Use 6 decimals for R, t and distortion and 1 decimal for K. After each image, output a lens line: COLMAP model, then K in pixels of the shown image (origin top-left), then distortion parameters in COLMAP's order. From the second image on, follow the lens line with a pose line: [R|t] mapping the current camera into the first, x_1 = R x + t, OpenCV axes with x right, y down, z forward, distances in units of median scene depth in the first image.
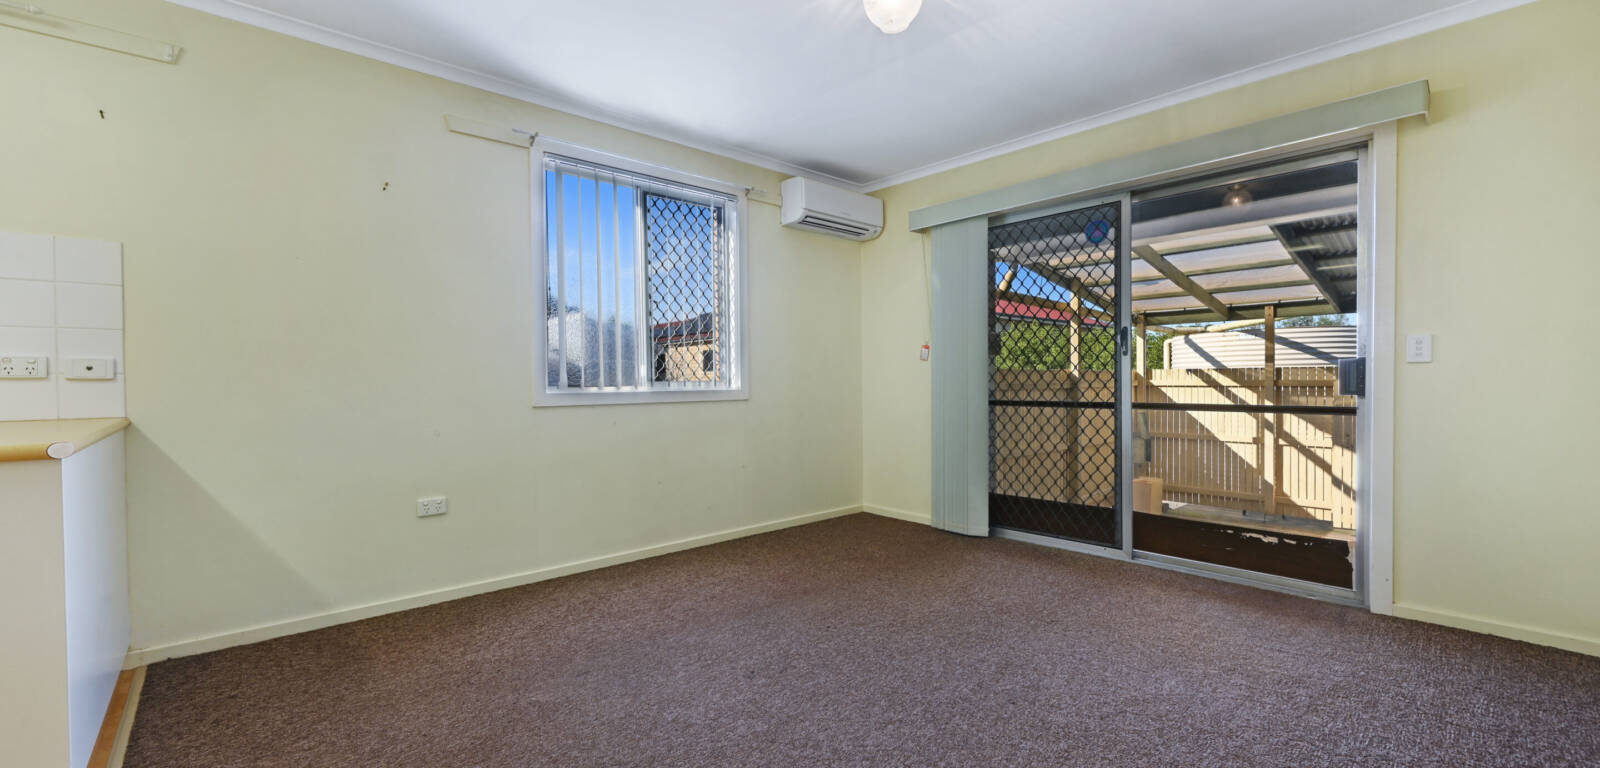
lens RADIAL K [[631.4, 0, 800.0], [0, 631.4, 384.0], [0, 0, 1]] dist [0.000179, 0.000046]
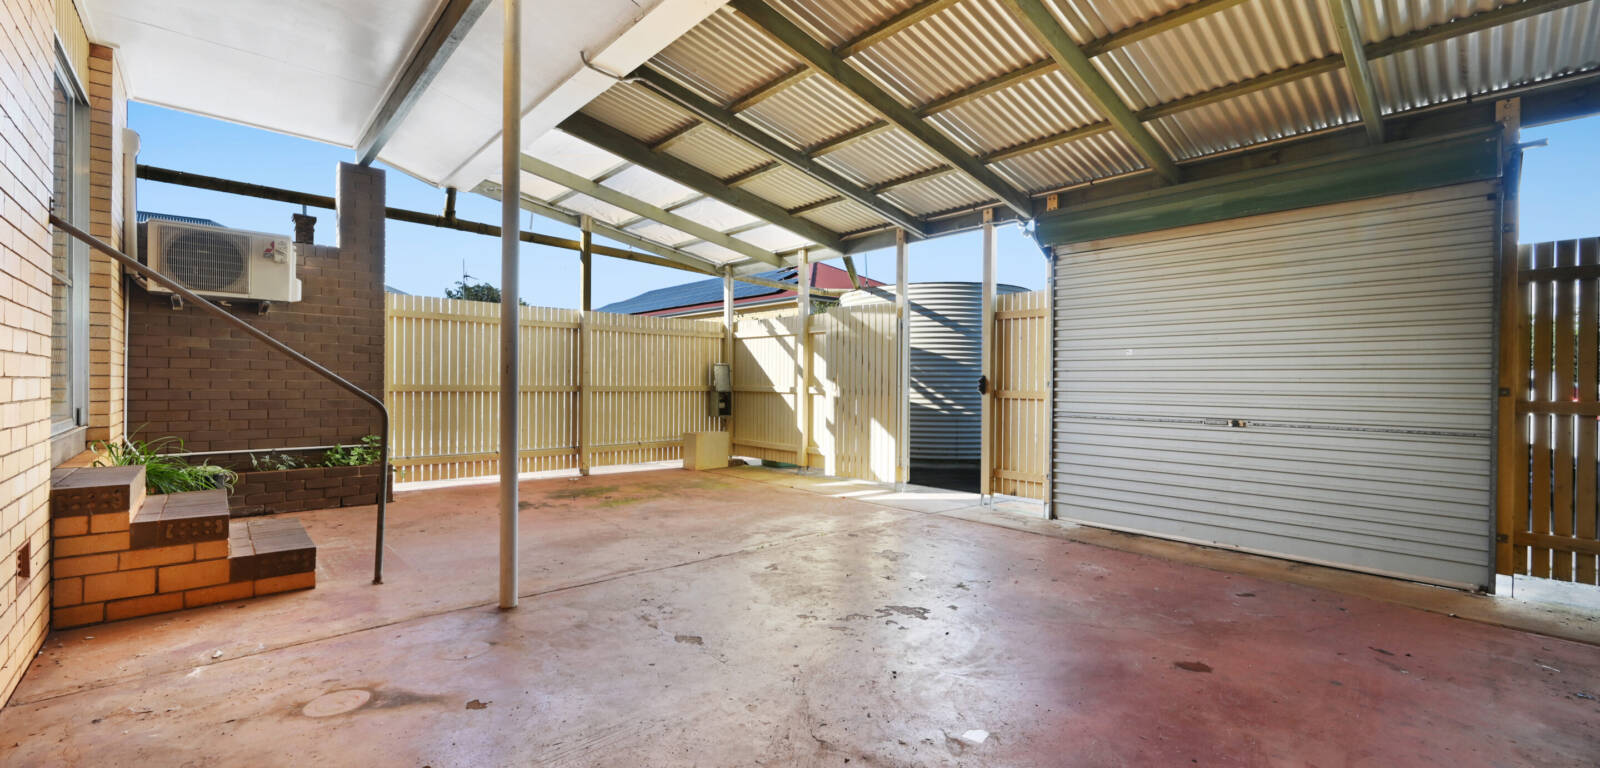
lens RADIAL K [[631.4, 0, 800.0], [0, 631.4, 384.0], [0, 0, 1]] dist [0.000179, 0.000046]
pose [[0.999791, 0.015932, 0.012816, 0.682015], [-0.015808, 0.999828, -0.009746, 0.085981], [-0.012969, 0.009541, 0.999870, 0.033154]]
